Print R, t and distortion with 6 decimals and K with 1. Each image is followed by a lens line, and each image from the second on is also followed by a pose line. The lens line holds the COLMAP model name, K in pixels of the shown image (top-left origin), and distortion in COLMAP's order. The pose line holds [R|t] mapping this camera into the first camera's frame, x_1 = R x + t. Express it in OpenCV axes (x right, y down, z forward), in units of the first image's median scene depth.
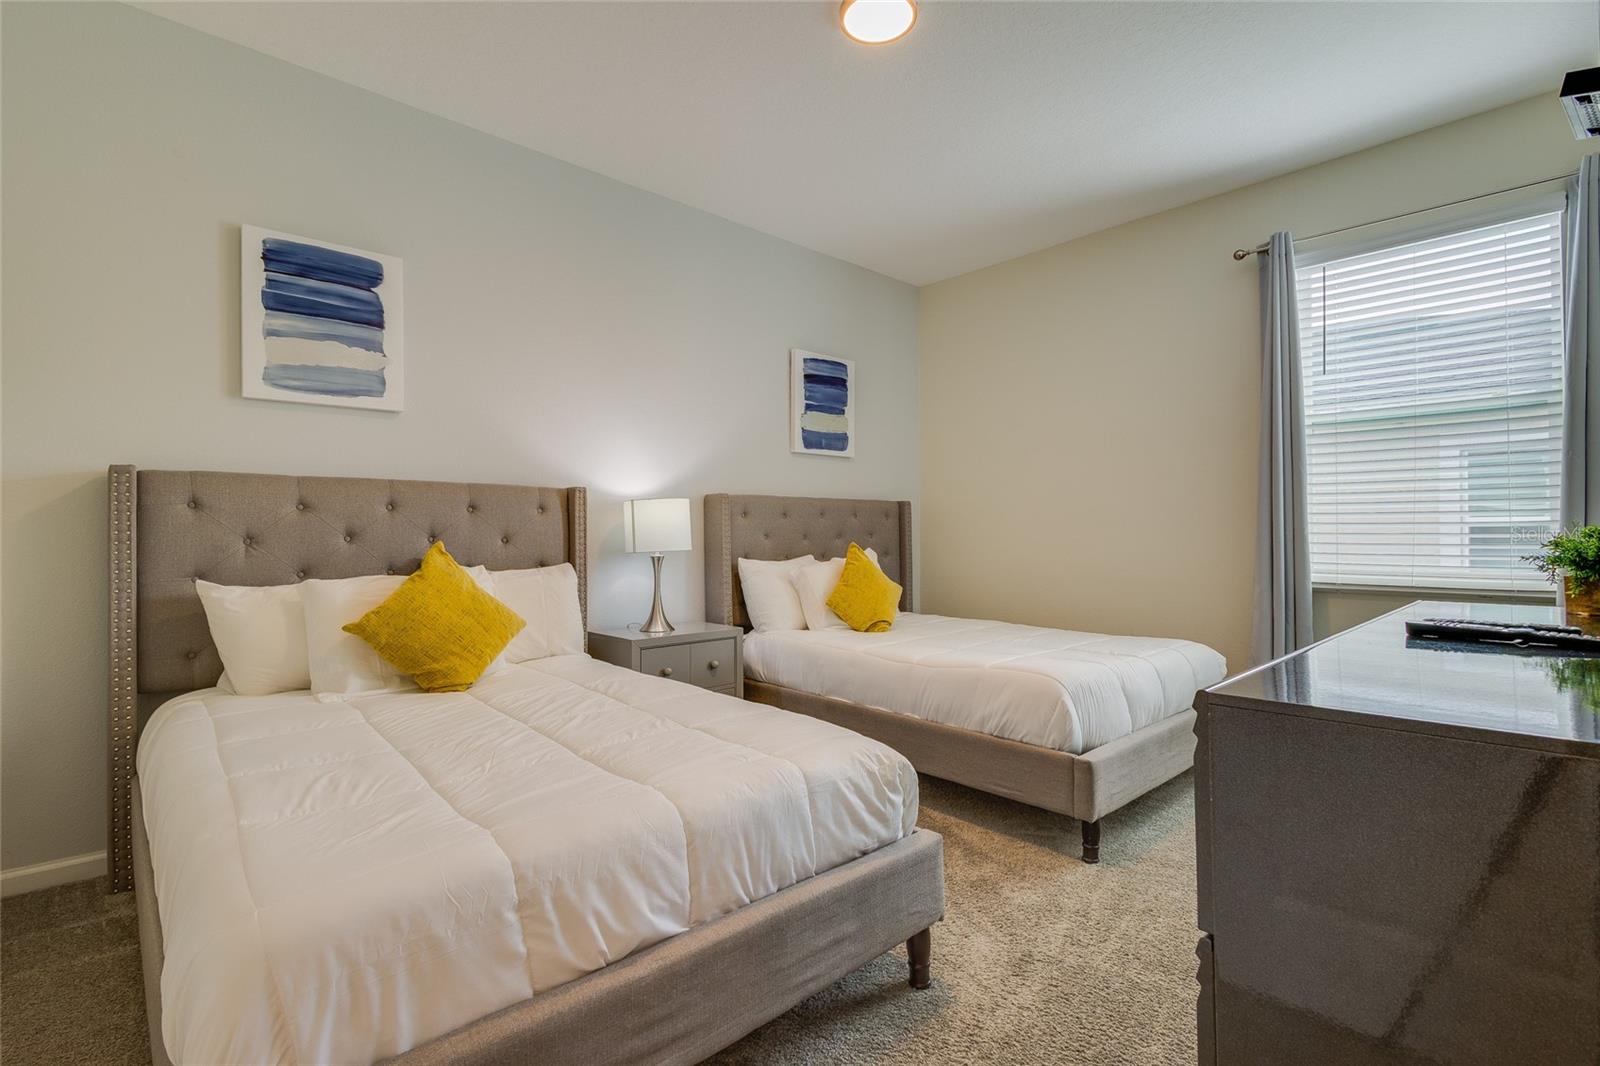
lens RADIAL K [[745.9, 0, 800.0], [0, 745.9, 533.0], [0, 0, 1]] dist [0.001759, 0.000023]
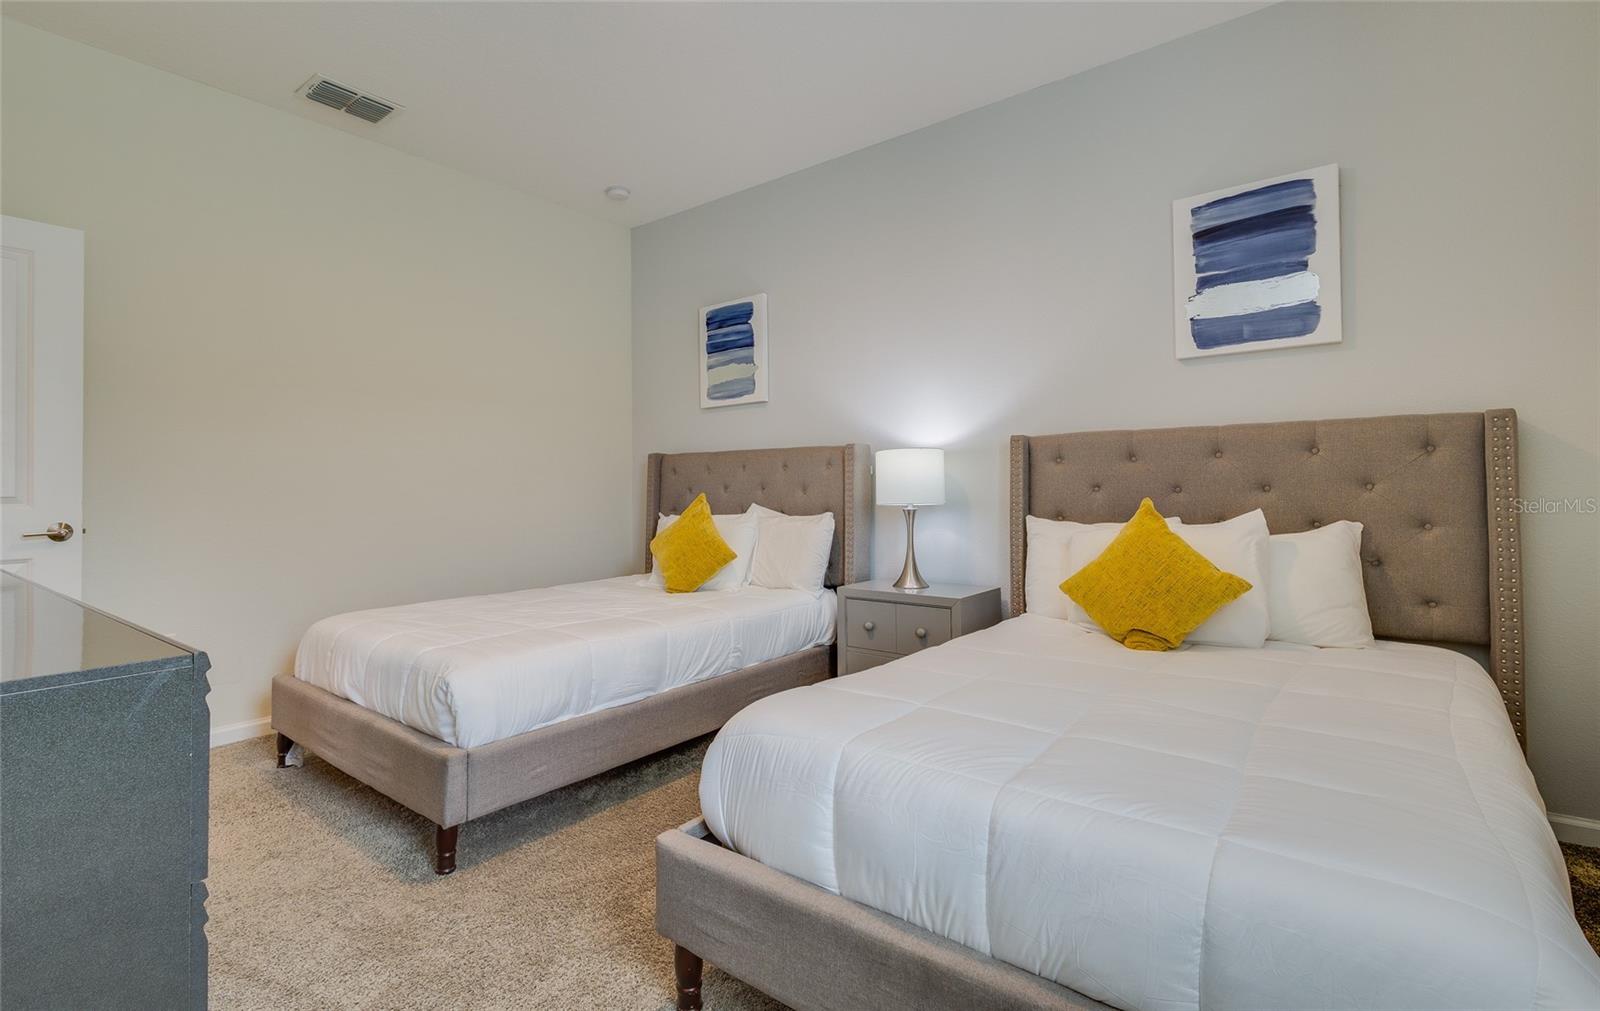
lens RADIAL K [[751.3, 0, 805.1], [0, 751.3, 483.7], [0, 0, 1]] dist [-0.002715, -0.000406]
pose [[0.143673, -0.002897, -0.989621, 0.669113], [0.009776, 0.999951, -0.001508, -0.001710], [0.989577, -0.009458, 0.143694, 0.652635]]
